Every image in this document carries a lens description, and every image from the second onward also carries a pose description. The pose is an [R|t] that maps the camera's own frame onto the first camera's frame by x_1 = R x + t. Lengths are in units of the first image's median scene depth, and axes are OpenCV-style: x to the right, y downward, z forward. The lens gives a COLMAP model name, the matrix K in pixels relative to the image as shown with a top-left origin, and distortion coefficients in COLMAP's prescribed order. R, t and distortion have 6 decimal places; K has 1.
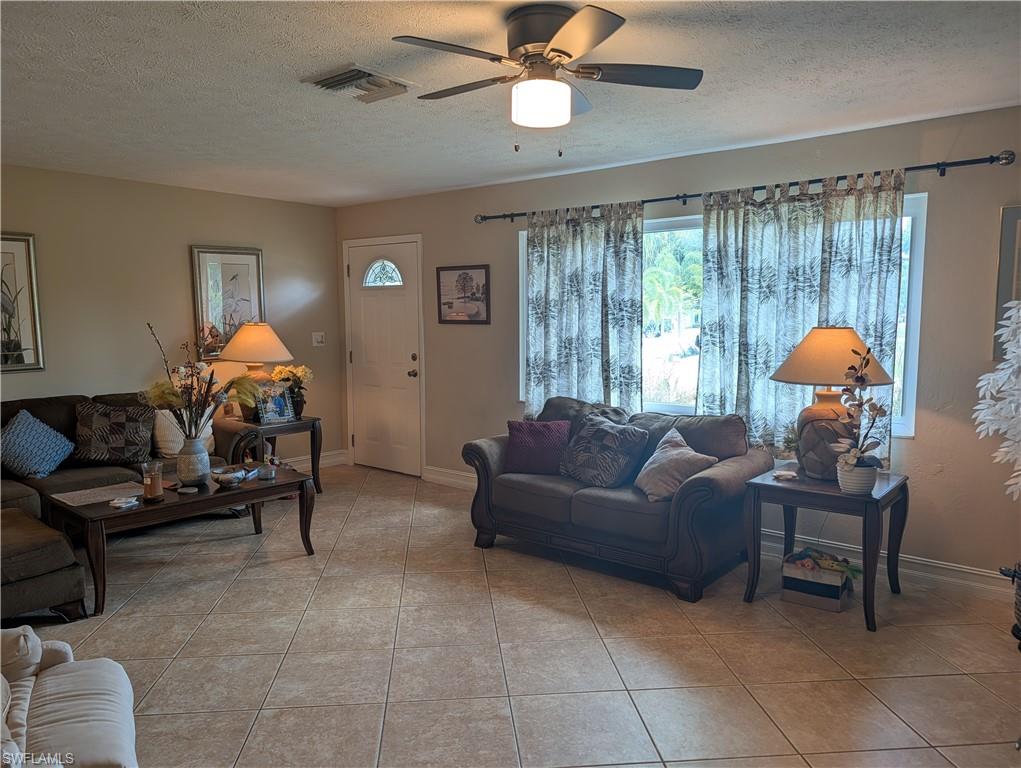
lens RADIAL K [[740.3, 0, 509.6], [0, 740.3, 407.0], [0, 0, 1]] dist [0.006097, 0.003839]
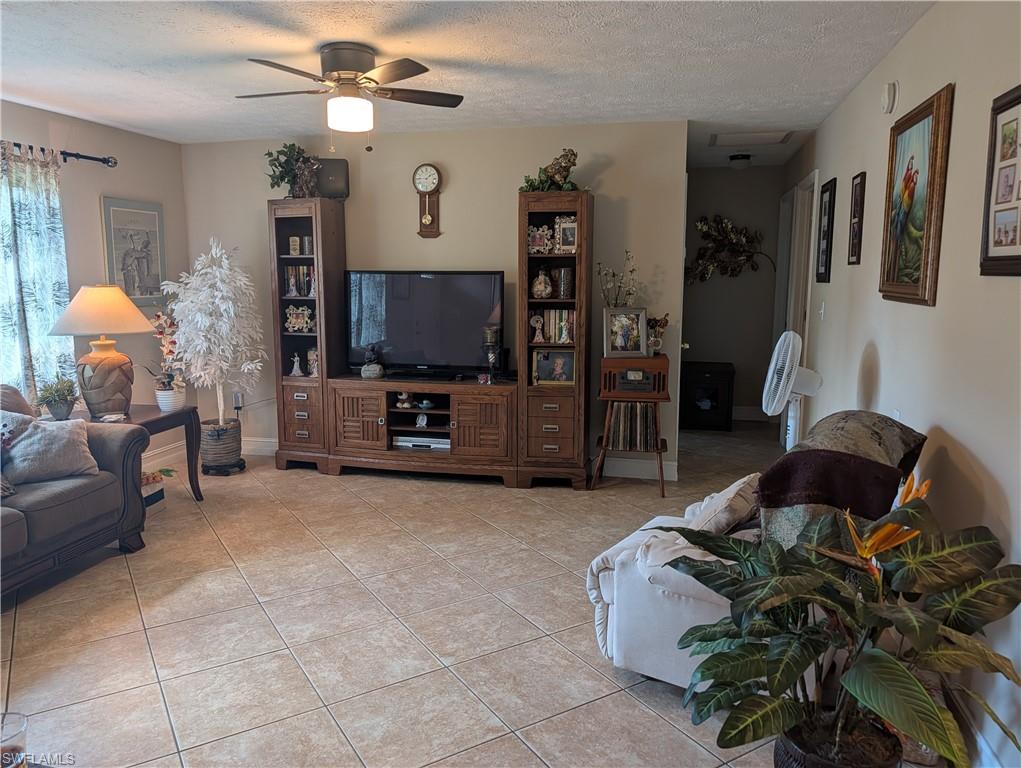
lens RADIAL K [[735.1, 0, 510.5], [0, 735.1, 384.0], [0, 0, 1]] dist [0.058510, -0.069219]
pose [[-0.449816, -0.133674, 0.883061, -0.820026], [0.111919, 0.972505, 0.204224, -0.111527], [-0.886081, 0.190695, -0.422487, 0.858669]]
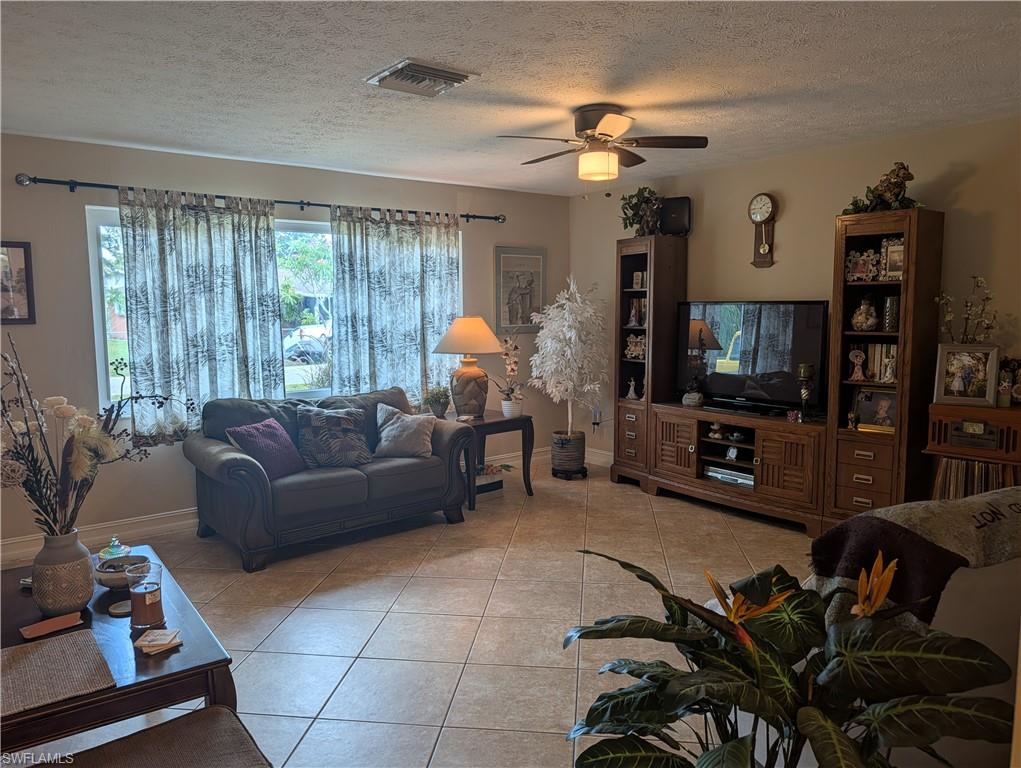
lens RADIAL K [[735.1, 0, 510.5], [0, 735.1, 384.0], [0, 0, 1]] dist [0.058510, -0.069219]
pose [[0.203974, -0.106758, 0.973138, -0.923329], [0.128375, 0.988369, 0.081521, -0.073873], [-0.970523, 0.108298, 0.215307, 0.549767]]
